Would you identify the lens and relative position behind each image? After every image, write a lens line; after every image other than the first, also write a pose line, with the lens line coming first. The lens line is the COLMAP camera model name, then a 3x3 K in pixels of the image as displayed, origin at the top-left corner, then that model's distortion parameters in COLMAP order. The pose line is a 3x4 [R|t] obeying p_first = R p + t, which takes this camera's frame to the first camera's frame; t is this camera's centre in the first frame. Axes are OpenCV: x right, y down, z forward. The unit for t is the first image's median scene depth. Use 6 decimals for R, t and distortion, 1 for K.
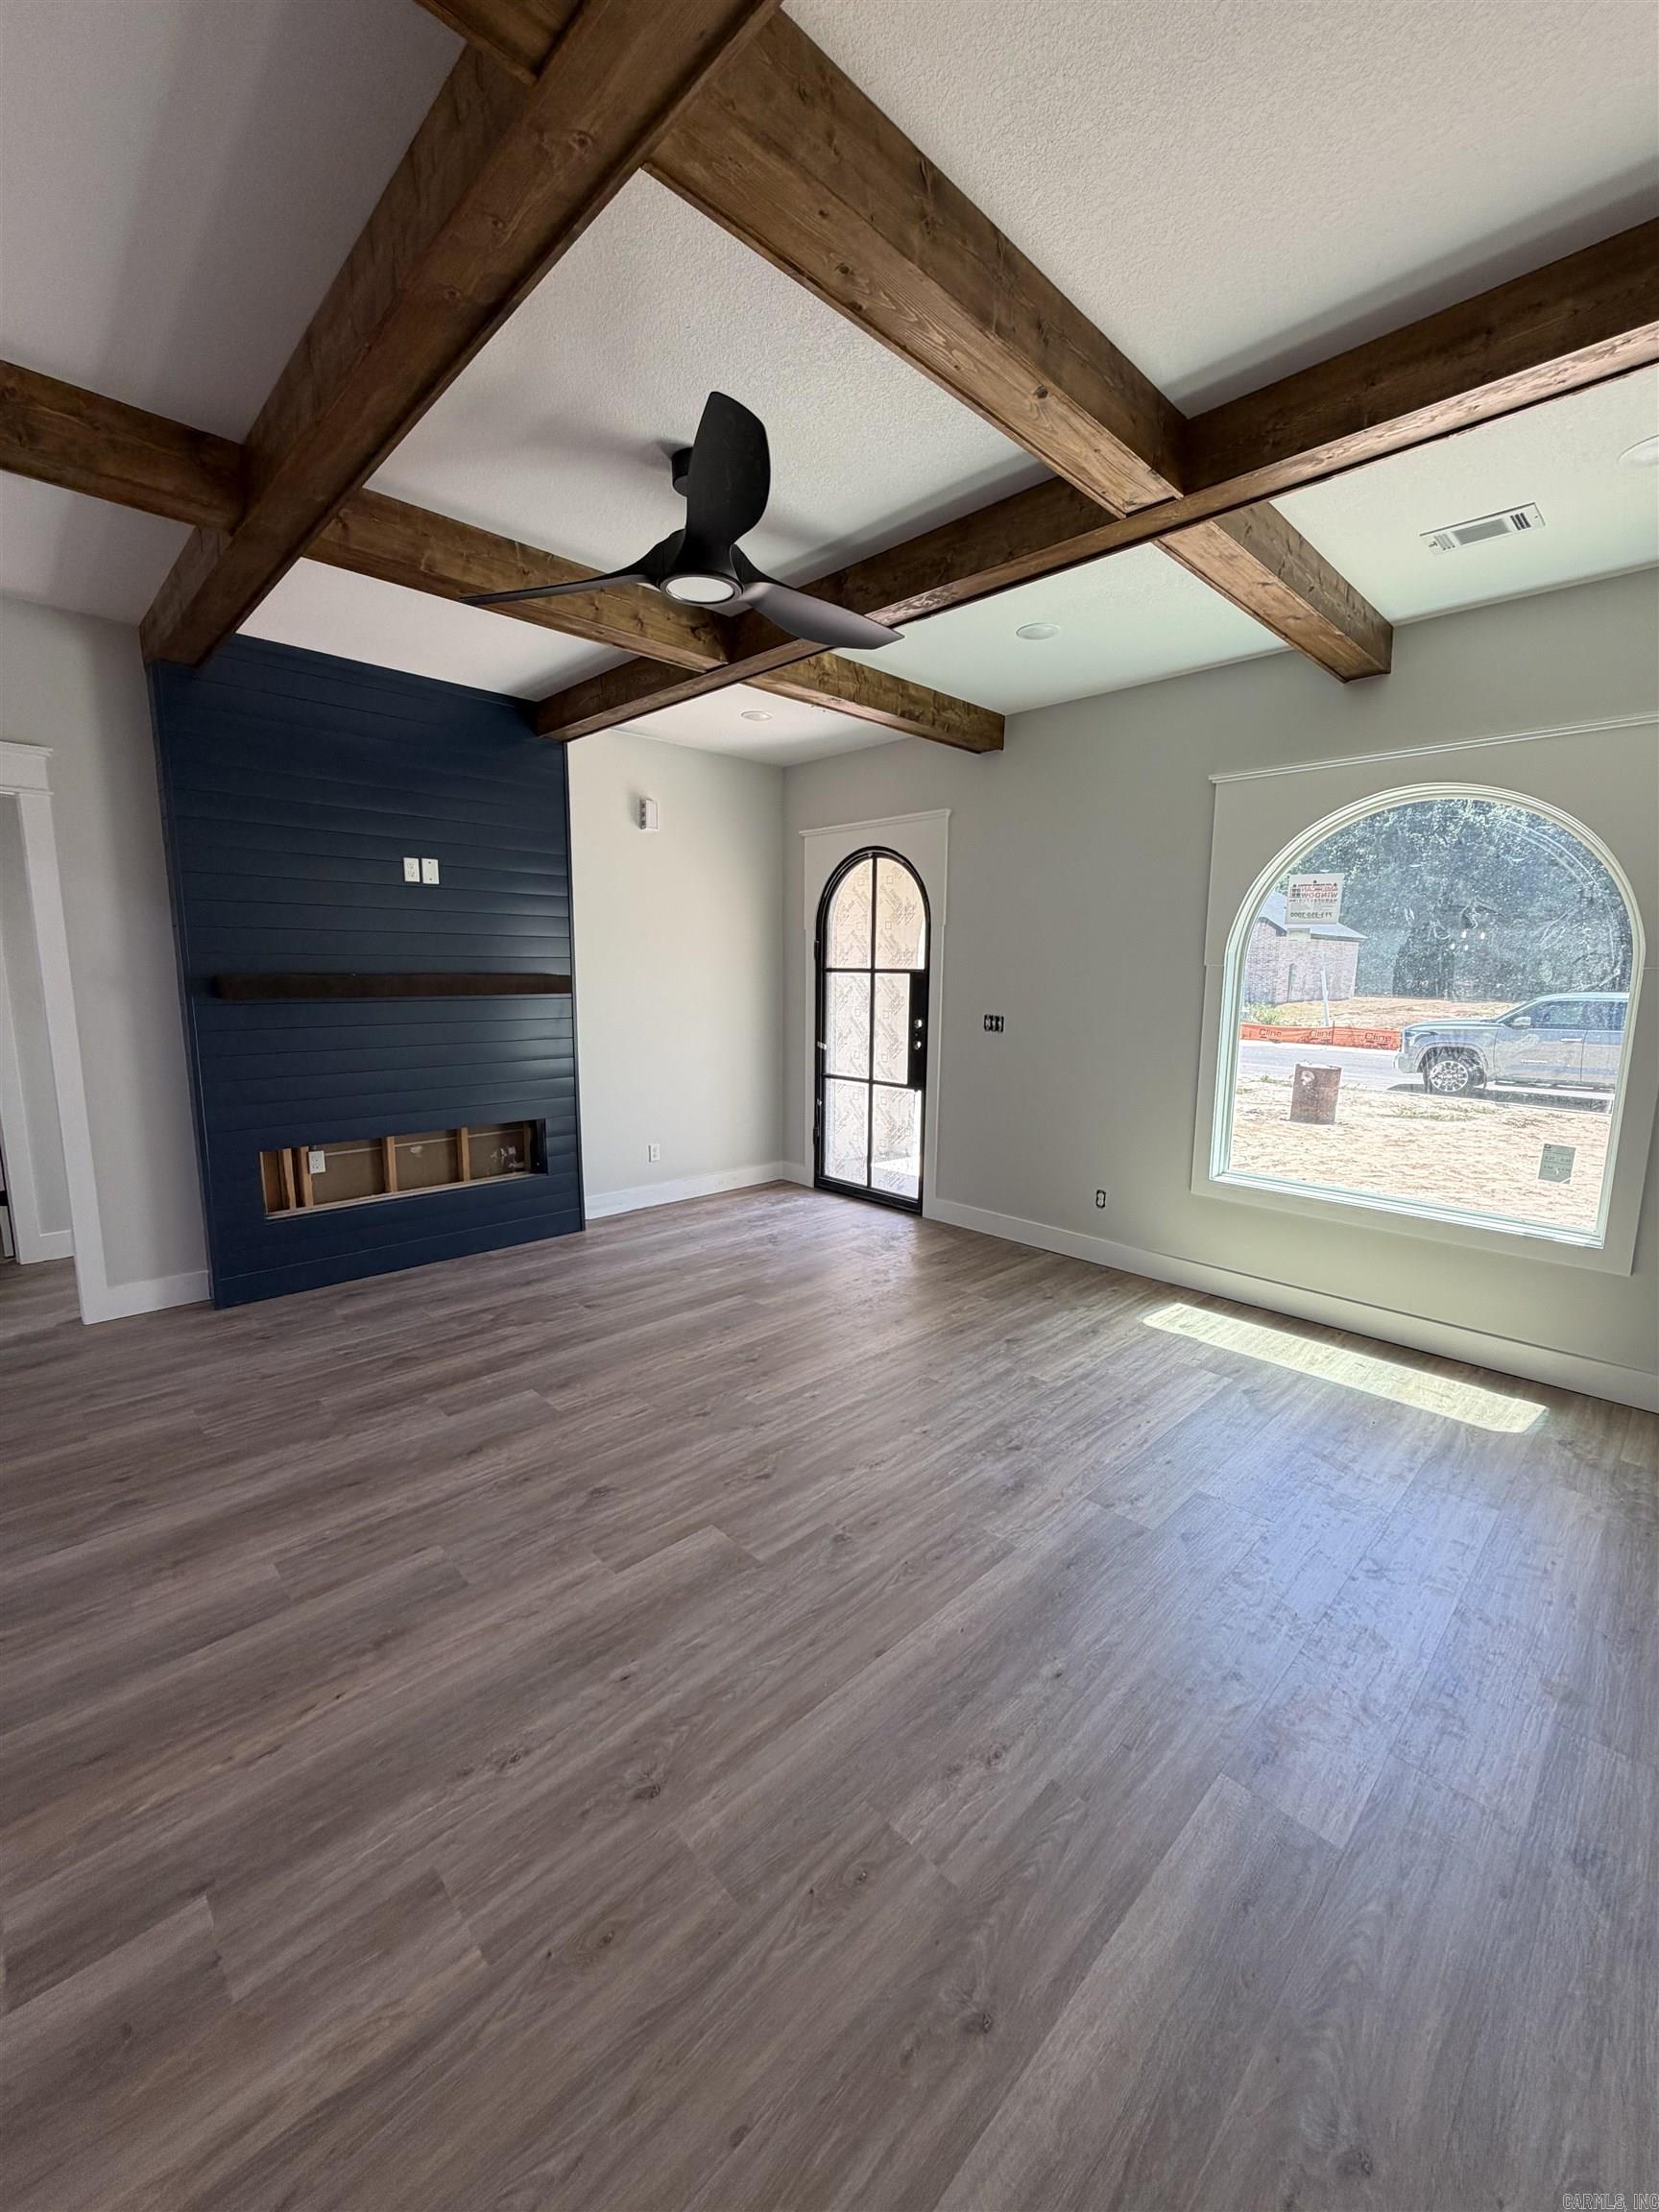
lens RADIAL K [[884.7, 0, 829.5], [0, 884.7, 1106.0], [0, 0, 1]] dist [-0.000869, -0.000012]
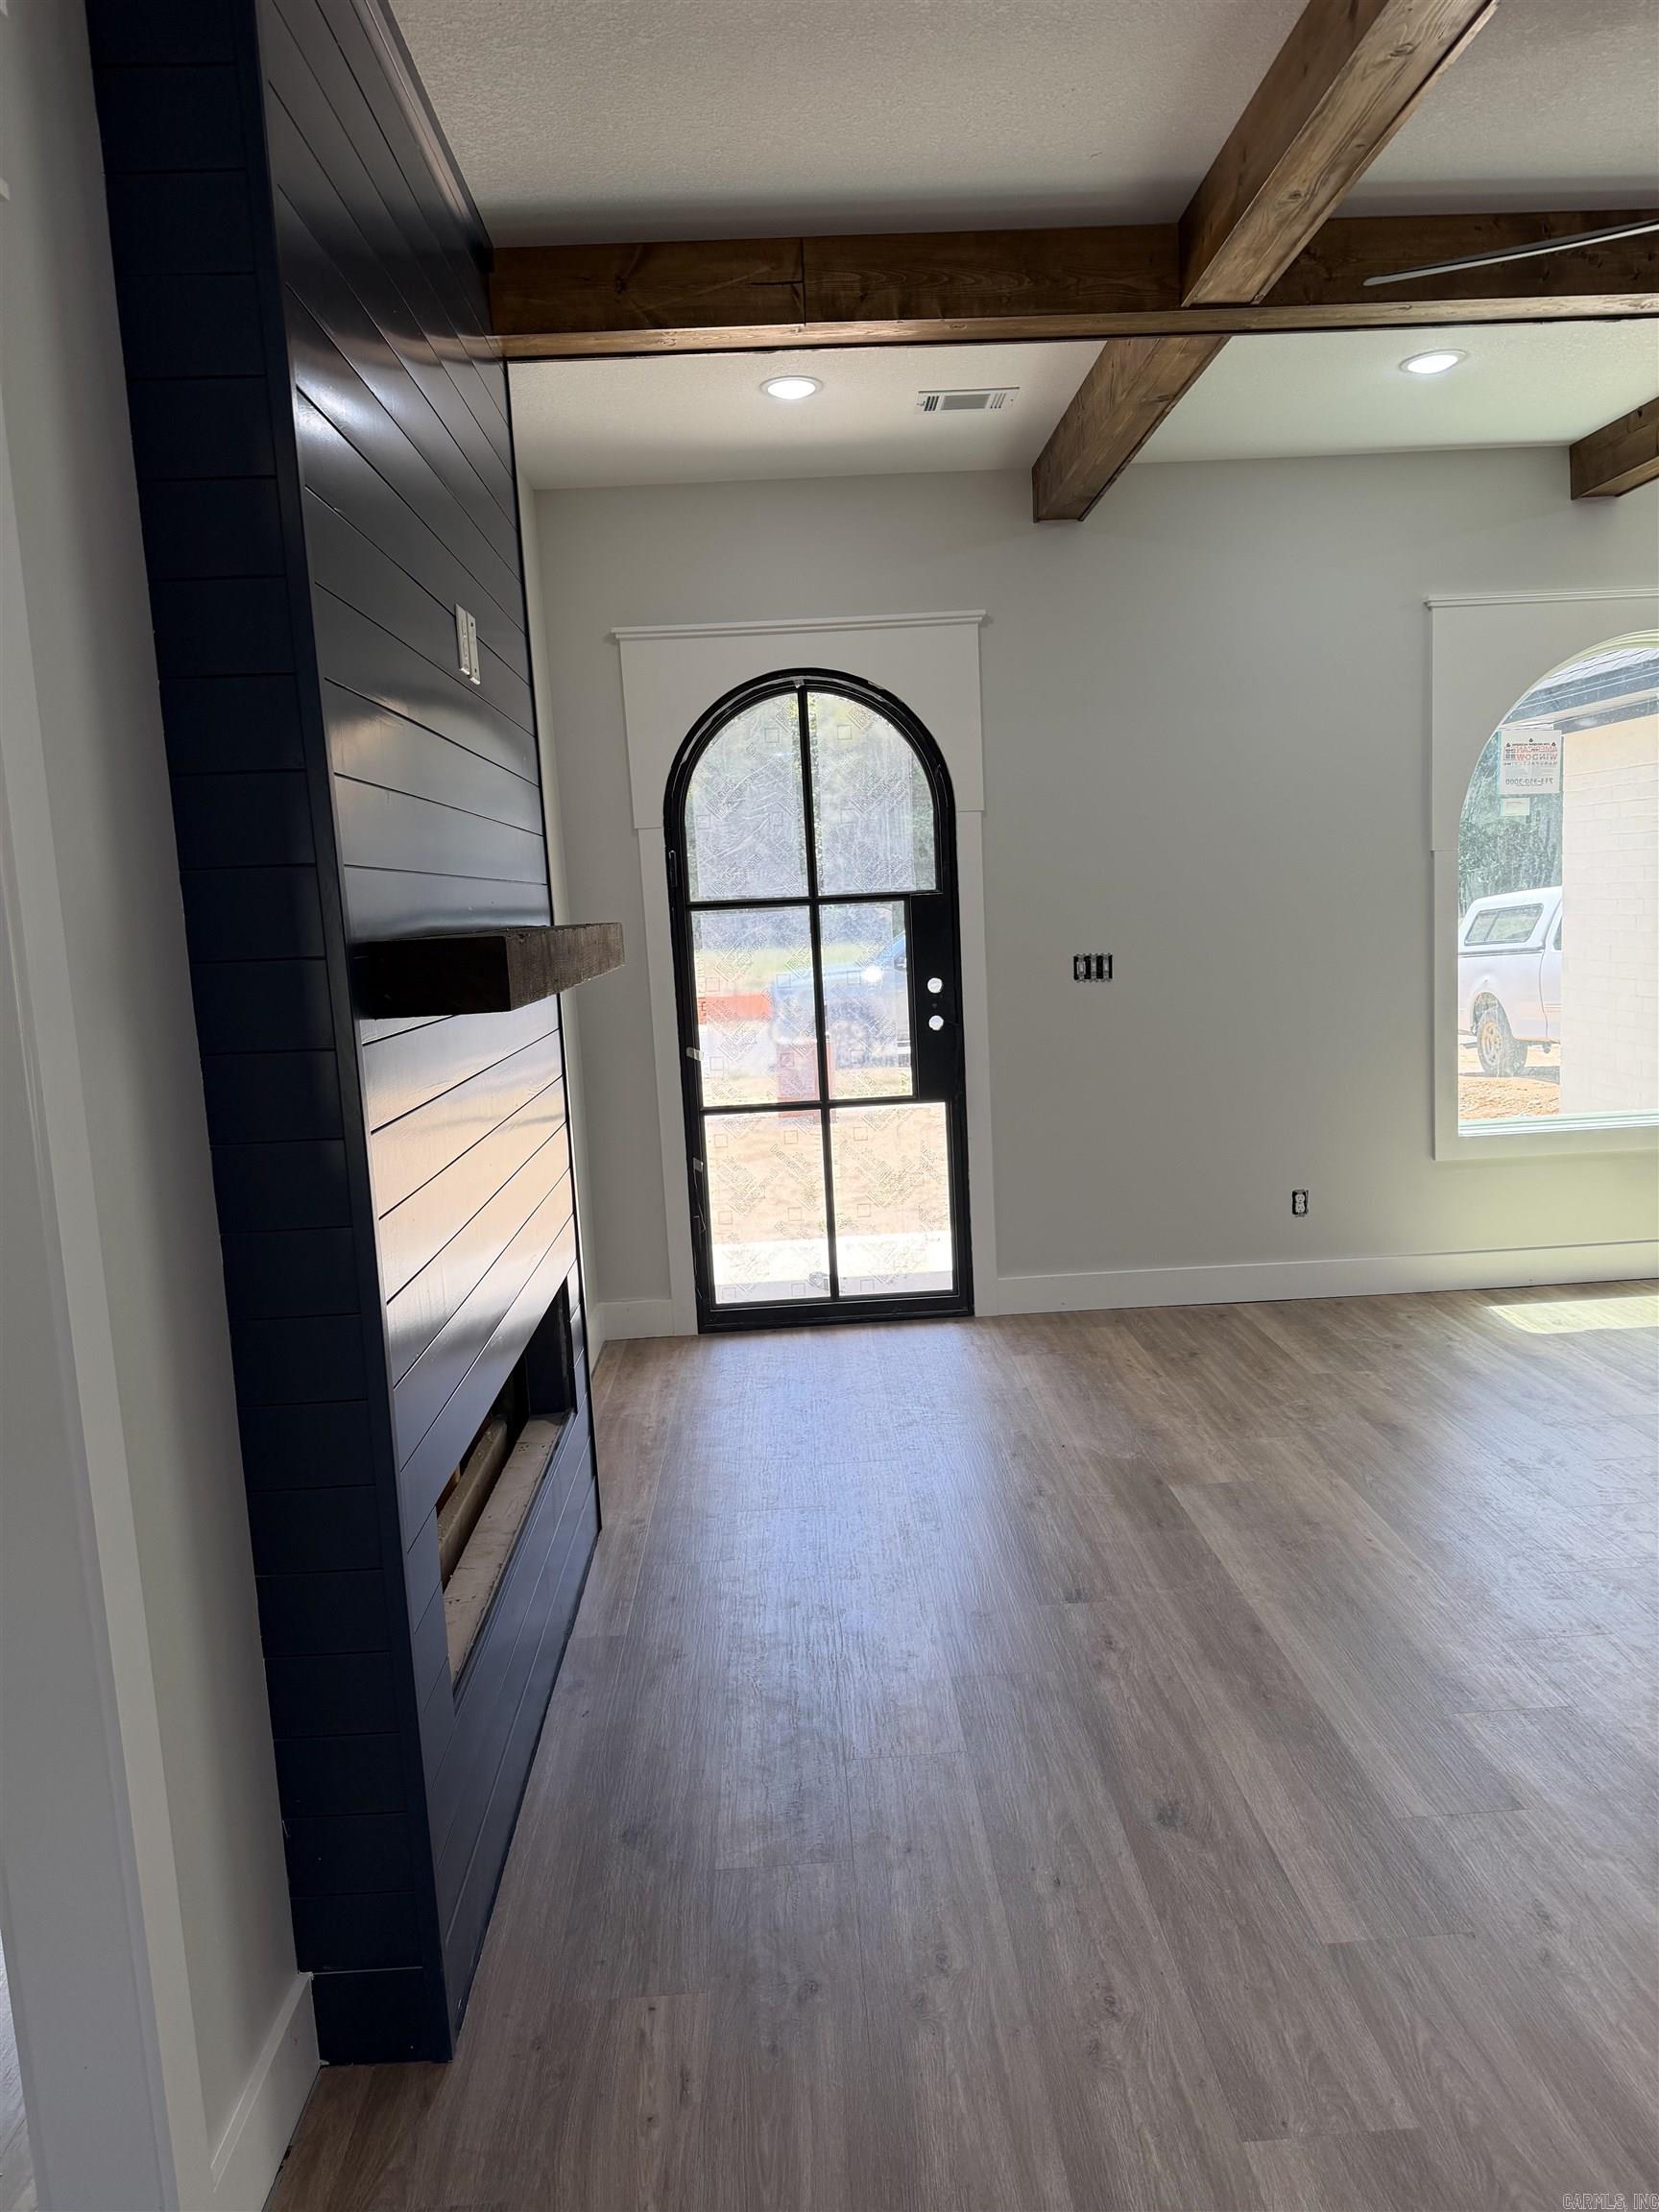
lens RADIAL K [[1543.5, 0, 829.5], [0, 1543.5, 1106.0], [0, 0, 1]] dist [0.003301, -0.065014]
pose [[0.673361, -0.137319, 0.726449, -0.736436], [0.170058, 0.985020, 0.028566, -0.060567], [-0.719489, 0.104303, 0.686626, 0.405052]]
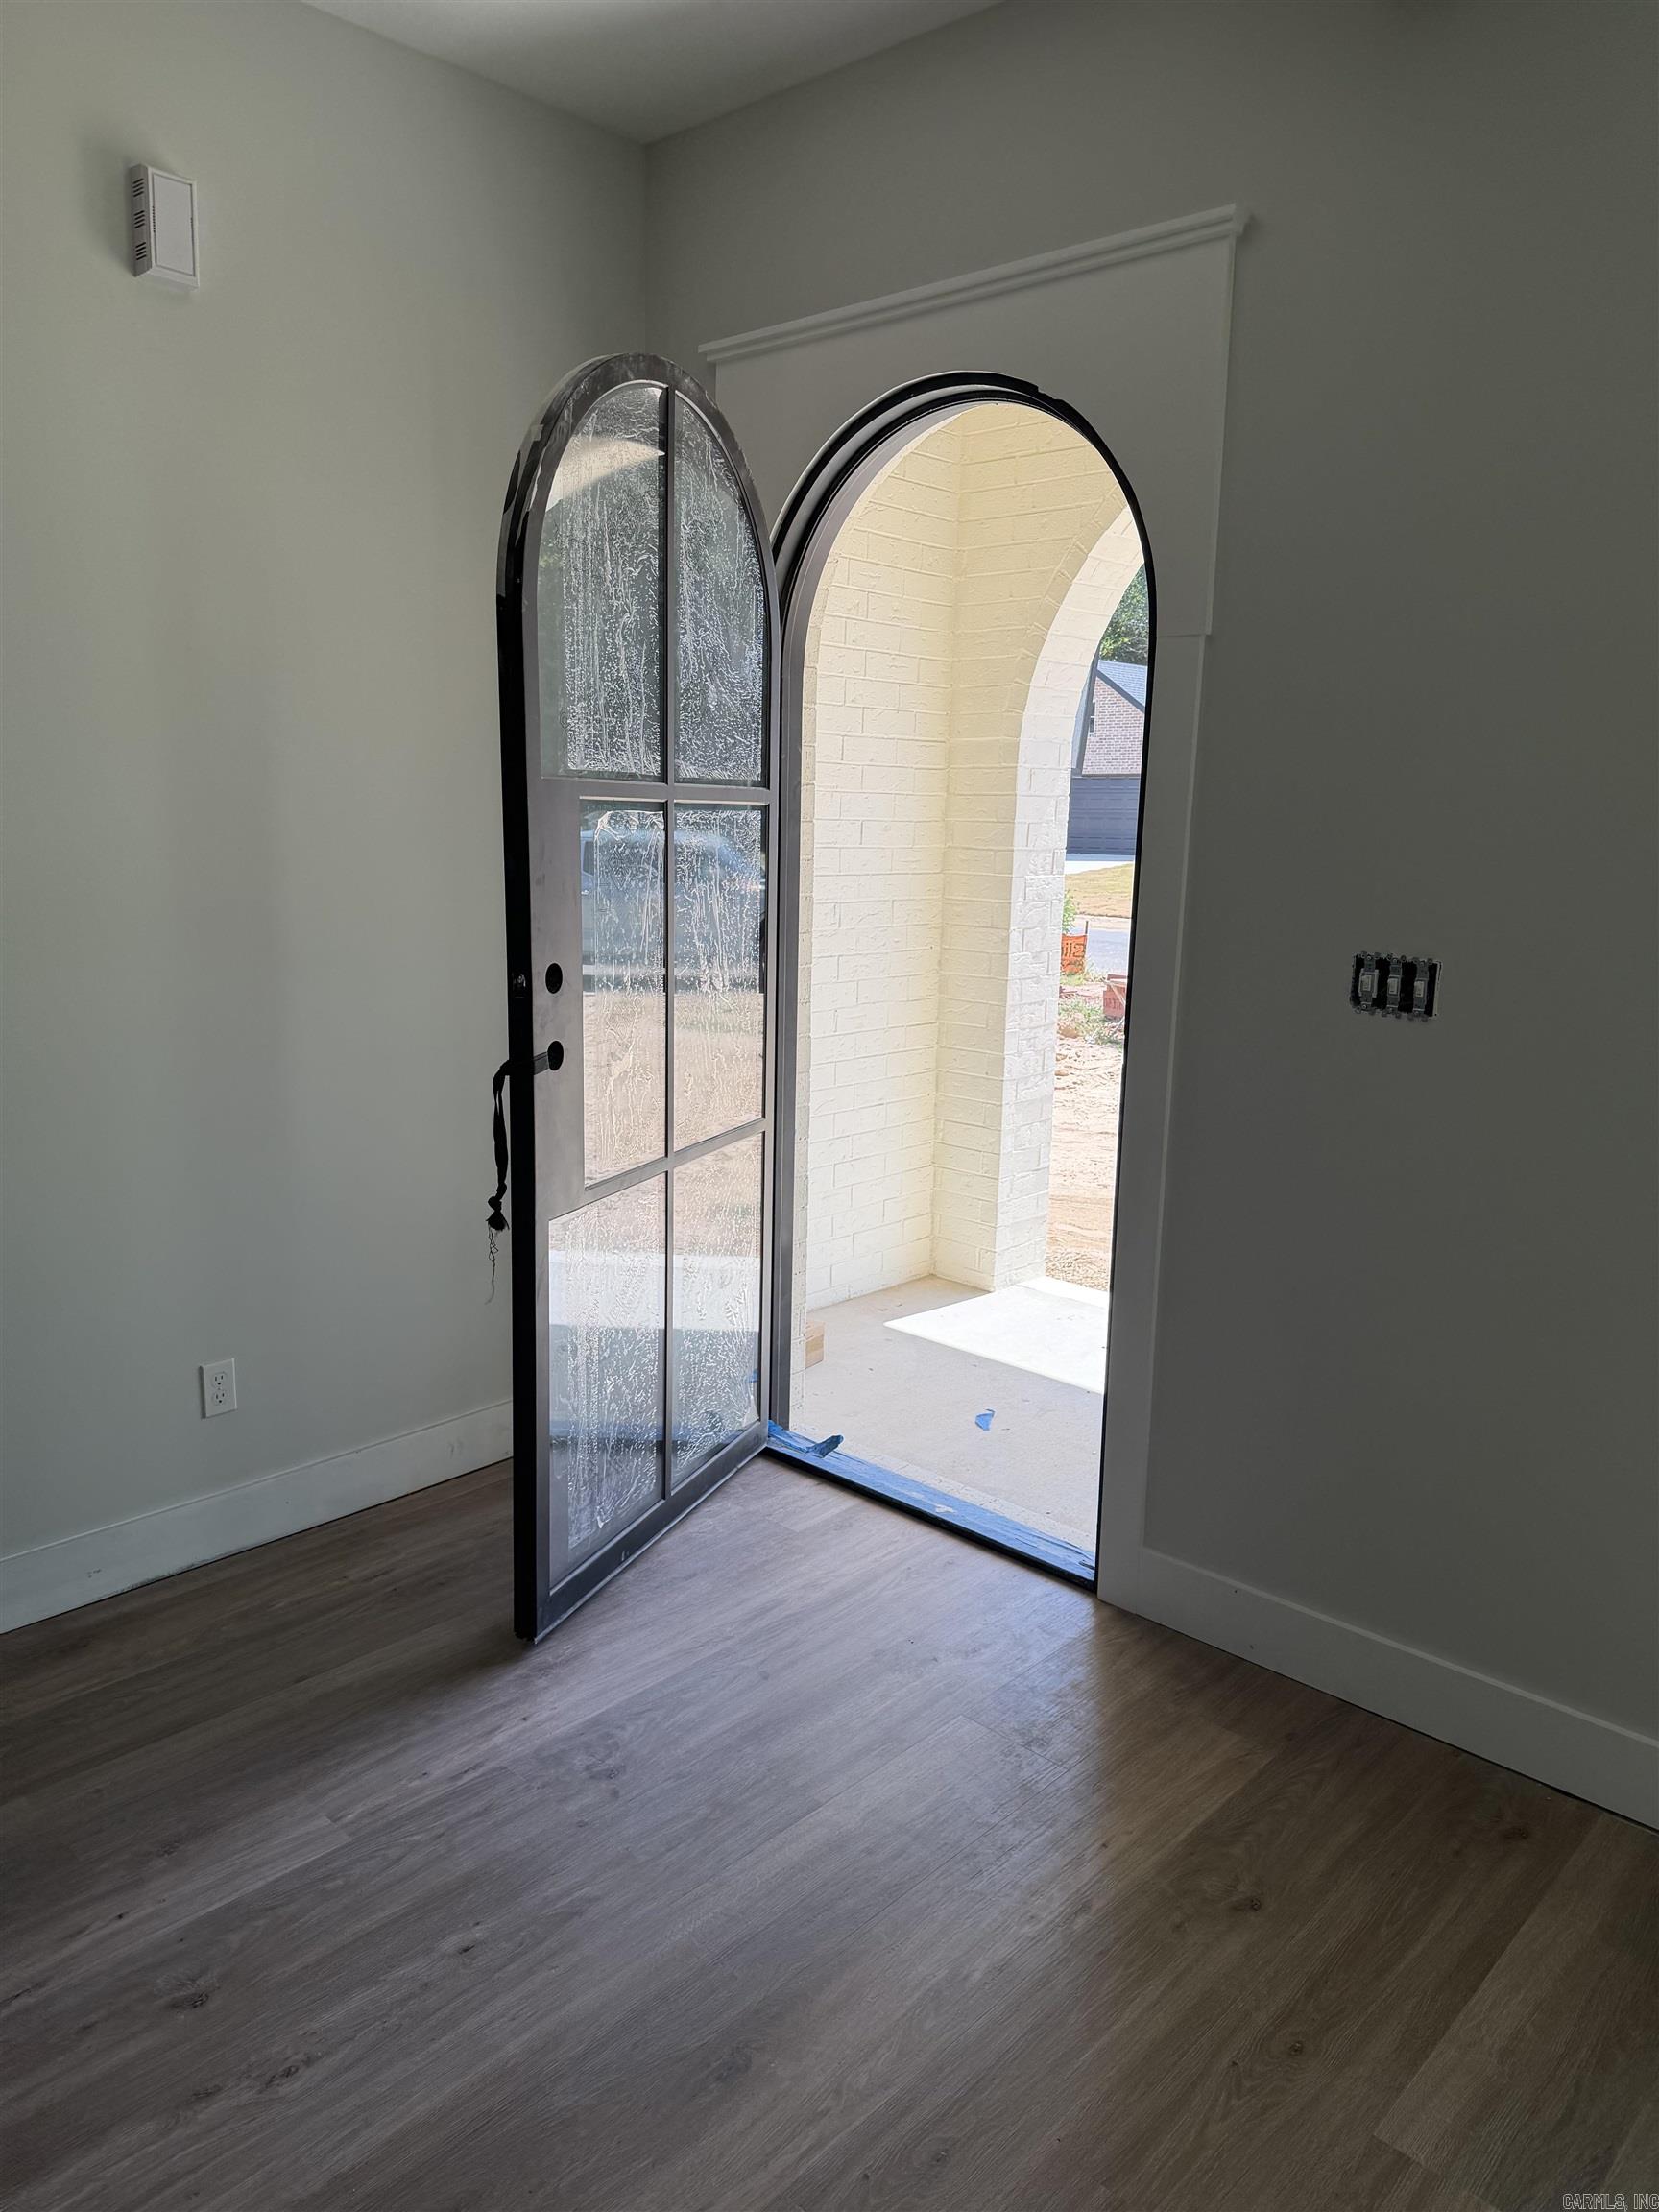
lens RADIAL K [[1543.5, 0, 829.5], [0, 1543.5, 1106.0], [0, 0, 1]] dist [0.003301, -0.065014]
pose [[0.998377, 0.004904, 0.056732, -0.020339], [-0.006086, 0.999768, 0.020671, -0.064633], [-0.056617, -0.020983, 0.998175, 0.523709]]
